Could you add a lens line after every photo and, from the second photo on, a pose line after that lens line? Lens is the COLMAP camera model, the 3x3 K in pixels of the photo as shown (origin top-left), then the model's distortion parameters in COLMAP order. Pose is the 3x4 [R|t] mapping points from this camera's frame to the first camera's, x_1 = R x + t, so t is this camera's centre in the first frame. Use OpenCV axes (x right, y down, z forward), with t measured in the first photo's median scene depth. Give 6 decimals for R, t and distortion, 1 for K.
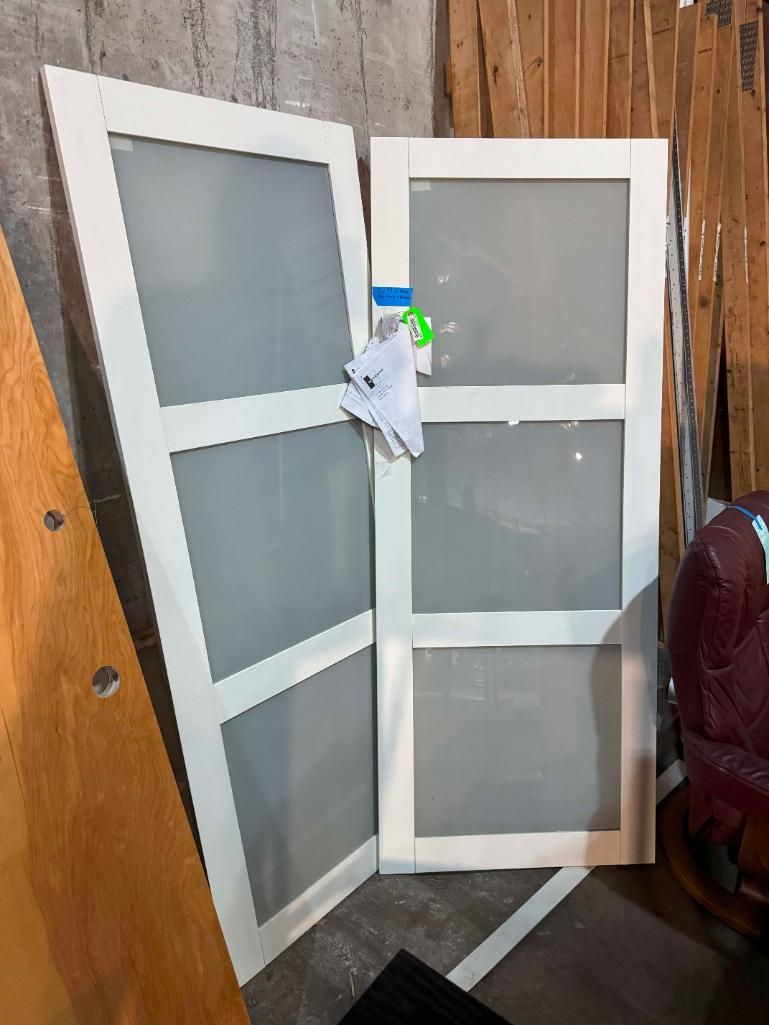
lens RADIAL K [[751.5, 0, 385.8], [0, 751.5, 516.4], [0, 0, 1]] dist [0.005368, -0.003947]
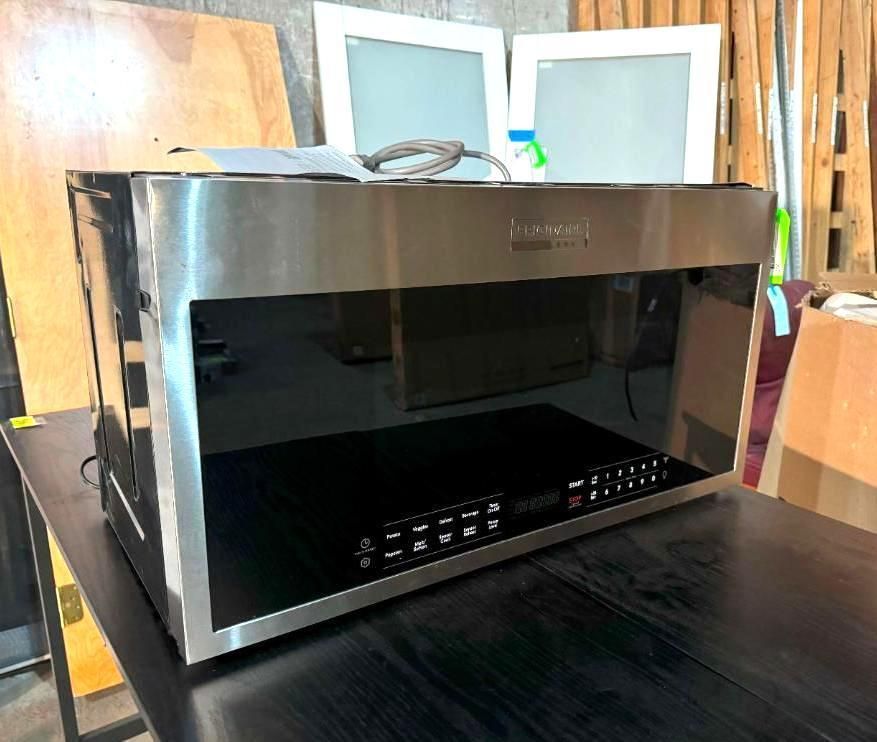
lens RADIAL K [[734.4, 0, 438.5], [0, 734.4, 372.5], [0, 0, 1]] dist [-0.000947, -0.002211]
pose [[0.952182, 0.073085, -0.296661, 0.423424], [-0.099083, 0.992357, -0.073549, 0.401214], [0.289018, 0.099426, 0.952147, -0.539402]]
